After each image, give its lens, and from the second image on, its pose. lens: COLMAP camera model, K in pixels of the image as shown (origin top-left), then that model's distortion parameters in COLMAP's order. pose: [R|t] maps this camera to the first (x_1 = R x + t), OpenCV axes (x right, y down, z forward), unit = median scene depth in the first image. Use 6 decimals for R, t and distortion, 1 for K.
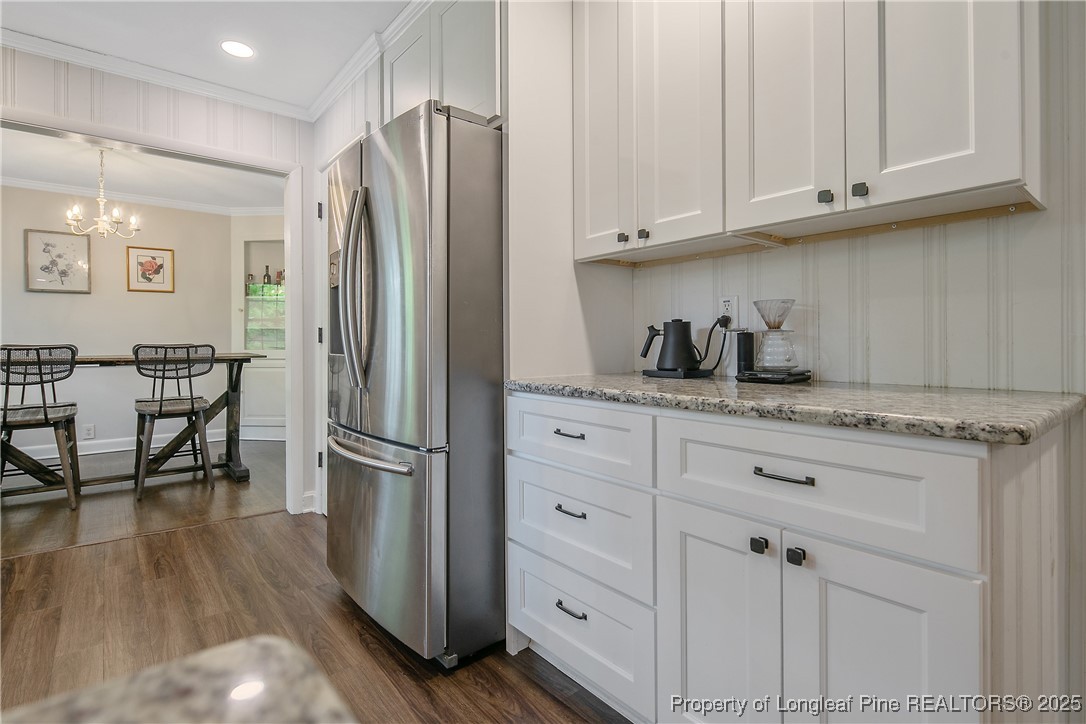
lens RADIAL K [[533.9, 0, 546.6], [0, 533.9, 340.3], [0, 0, 1]] dist [-0.001486, -0.001122]
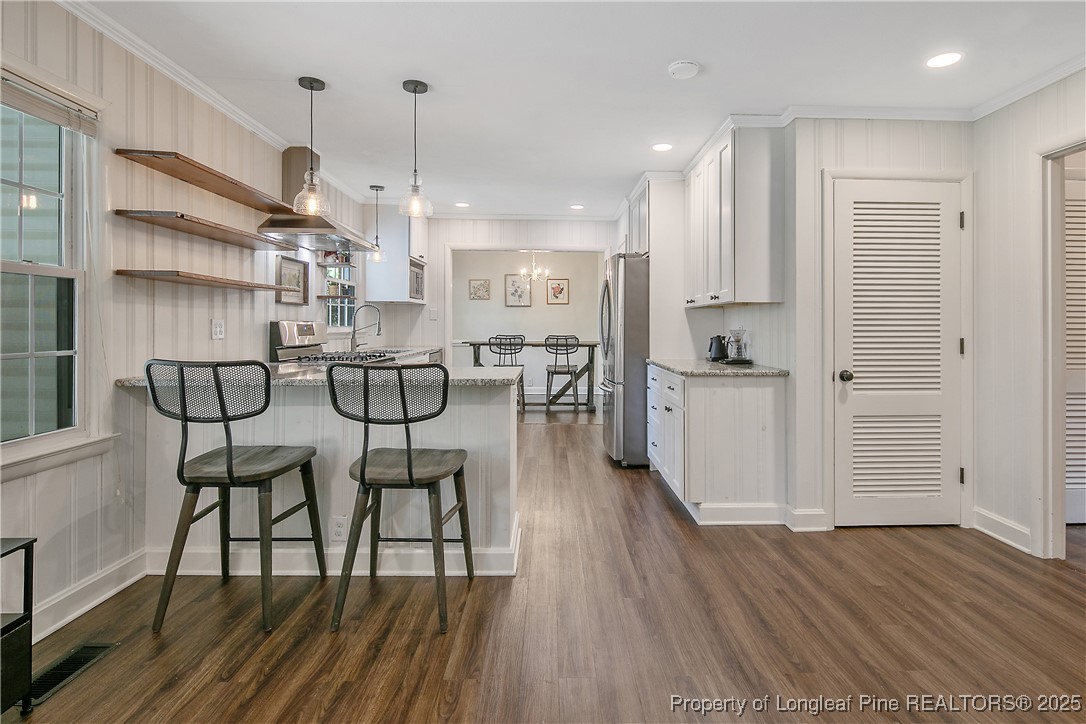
lens RADIAL K [[572.8, 0, 571.0], [0, 572.8, 325.8], [0, 0, 1]] dist [0.001662, -0.000294]
pose [[0.793503, 0.008544, -0.608506, 0.578433], [-0.007019, 0.999963, 0.004887, -0.041499], [0.608526, 0.000393, 0.793534, -0.612586]]
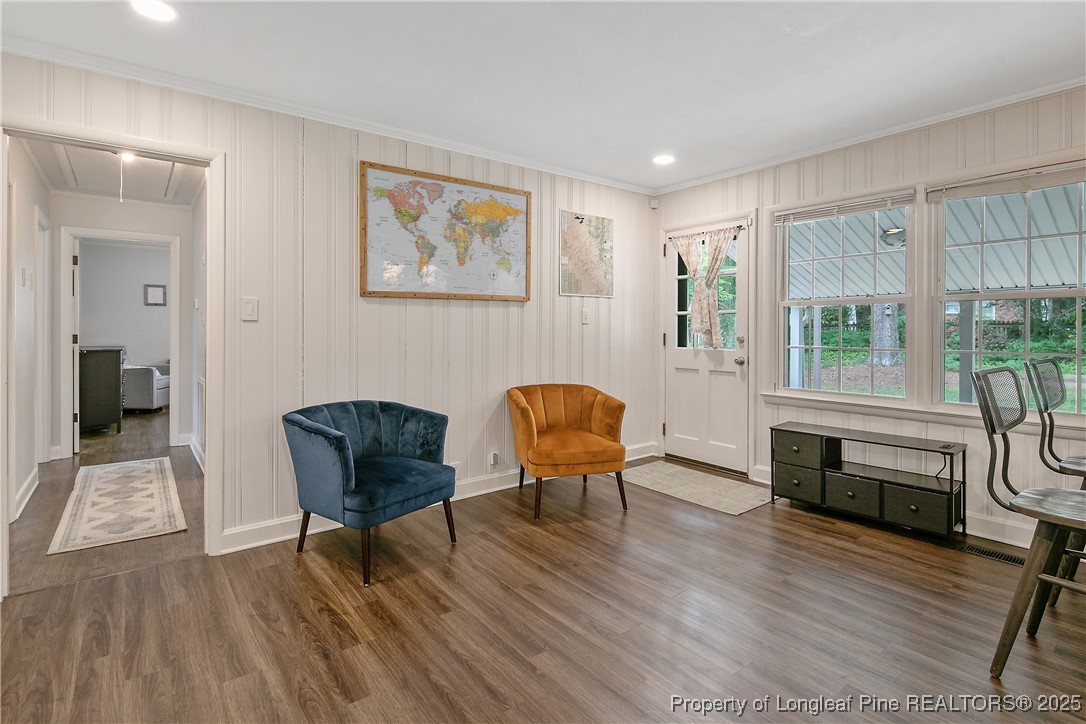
lens RADIAL K [[527.1, 0, 545.8], [0, 527.1, 333.2], [0, 0, 1]] dist [-0.000216, -0.000221]
pose [[-0.999395, 0.002830, 0.034666, 0.513687], [0.002949, 0.999990, 0.003362, -0.039905], [-0.034656, 0.003463, -0.999393, 0.249390]]
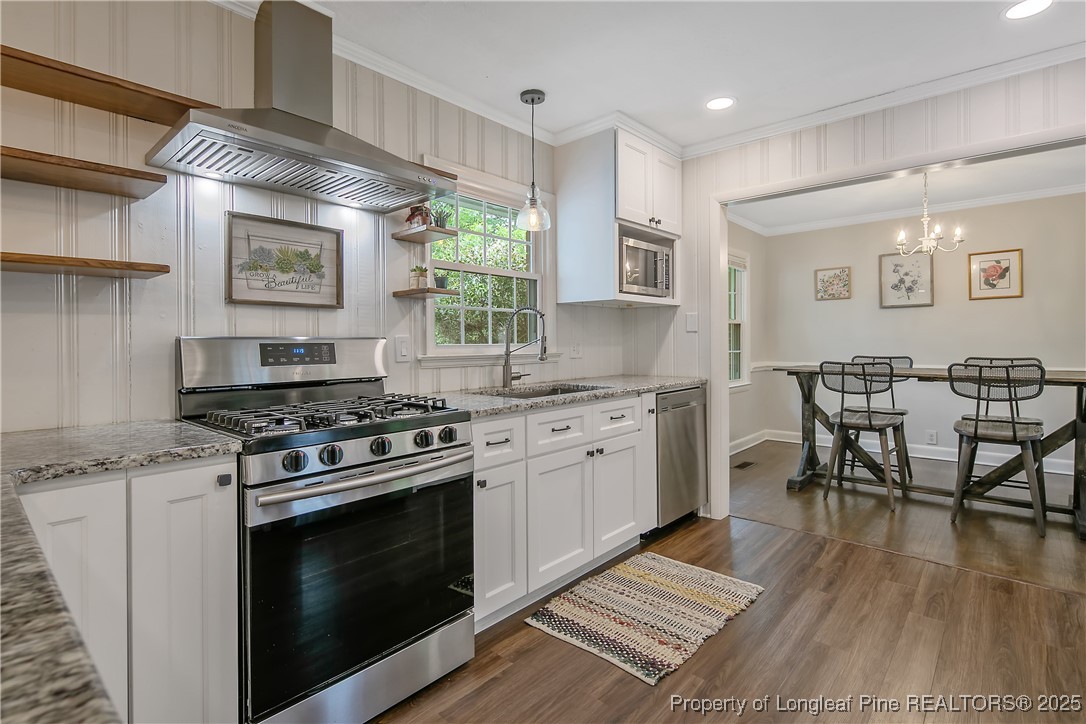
lens RADIAL K [[524.3, 0, 540.8], [0, 524.3, 344.2], [0, 0, 1]] dist [0.002694, -0.000026]
pose [[0.150433, 0.007983, -0.988588, 0.062909], [0.008972, 0.999915, 0.009440, -0.036936], [0.988580, -0.010290, 0.150348, 0.106325]]
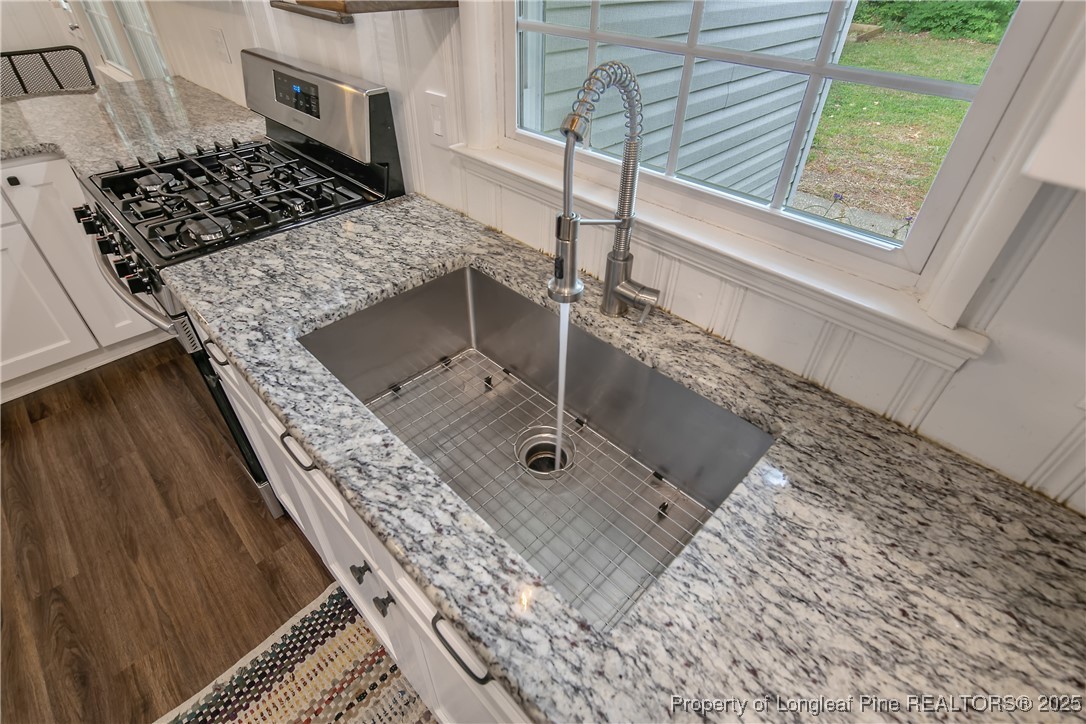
lens RADIAL K [[534.4, 0, 526.8], [0, 534.4, 339.6], [0, 0, 1]] dist [-0.000437, -0.000697]
pose [[-0.996490, 0.052048, -0.065568, -0.625871], [0.002637, 0.802360, 0.596834, -0.116588], [0.083673, 0.594566, -0.799681, 0.399656]]
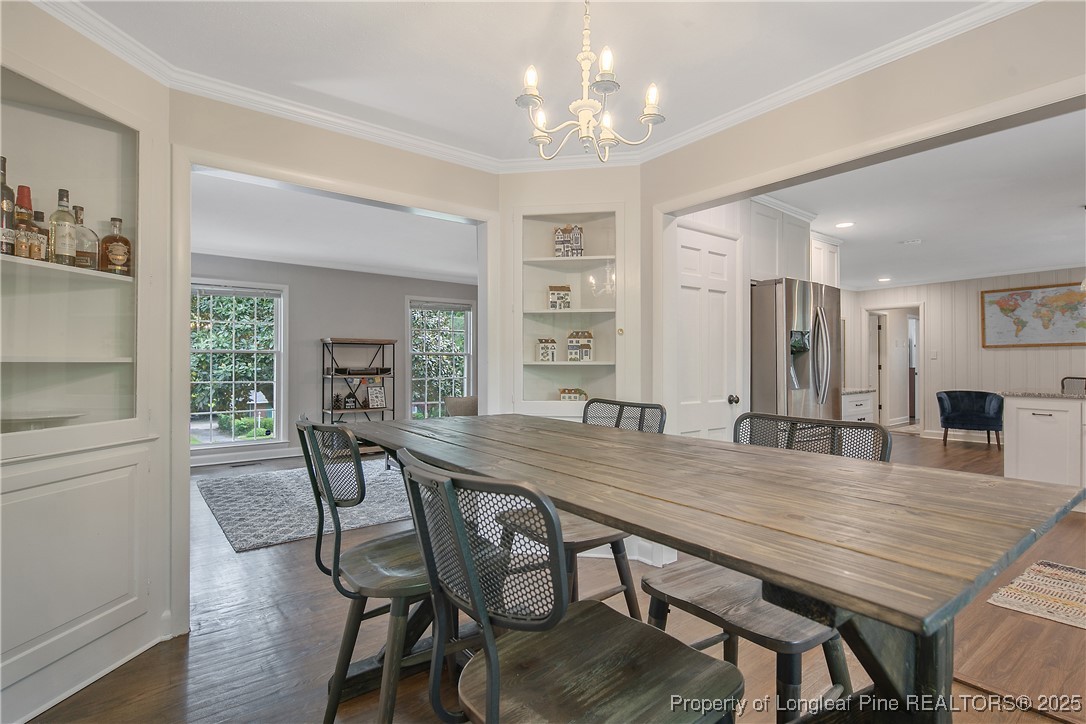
lens RADIAL K [[531.2, 0, 543.0], [0, 531.2, 362.0], [0, 0, 1]] dist [-0.004952, -0.000804]
pose [[0.033614, 0.004336, 0.999425, -1.231570], [-0.002186, 0.999989, -0.004265, -0.031223], [-0.999432, -0.002041, 0.033624, 1.020189]]
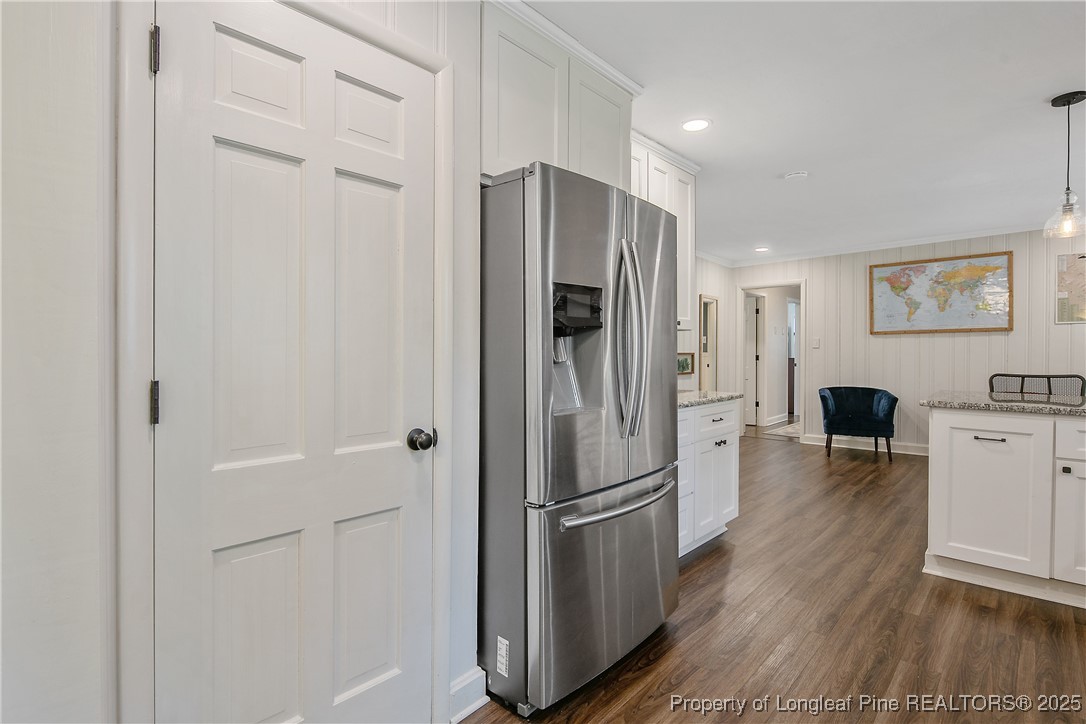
lens RADIAL K [[533.8, 0, 543.0], [0, 533.8, 362.0], [0, 0, 1]] dist [0.003612, 0.000076]
pose [[-0.141673, -0.016143, 0.989782, -0.675321], [-0.002234, 0.999870, 0.015988, -0.035700], [-0.989911, 0.000054, -0.141691, 0.667316]]
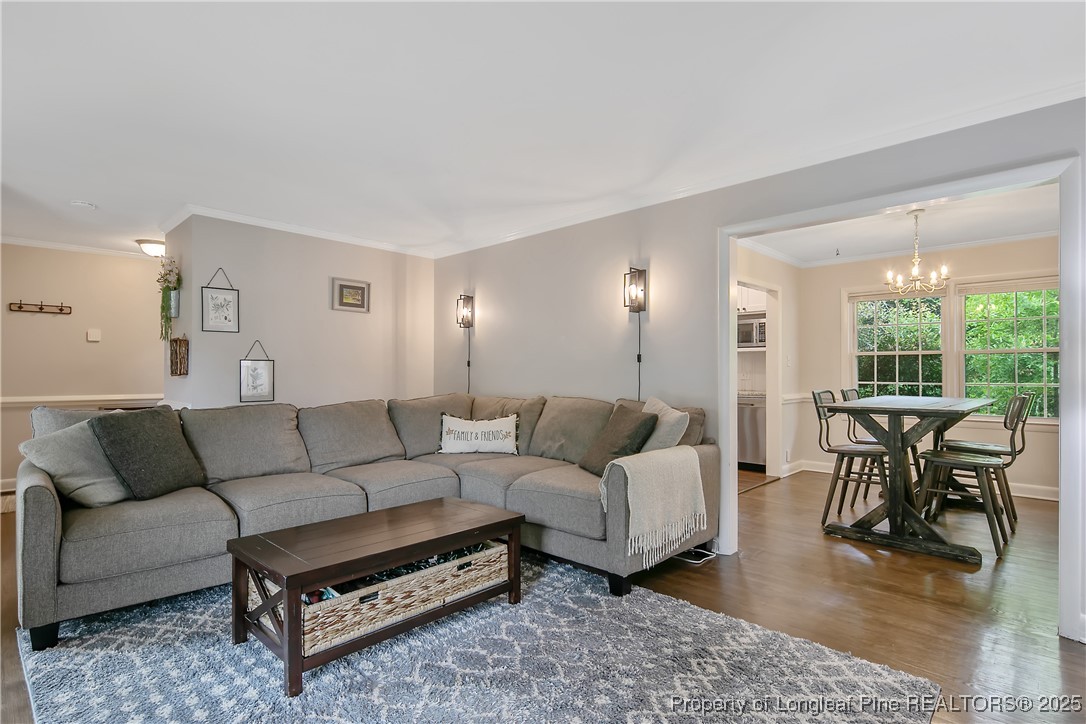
lens RADIAL K [[531.4, 0, 538.5], [0, 531.4, 375.9], [0, 0, 1]] dist [-0.000098, -0.000351]
pose [[-0.994650, 0.007080, -0.103057, 0.056989], [0.006146, 0.999937, 0.009375, -0.037109], [0.103117, 0.008692, -0.994631, 2.010772]]
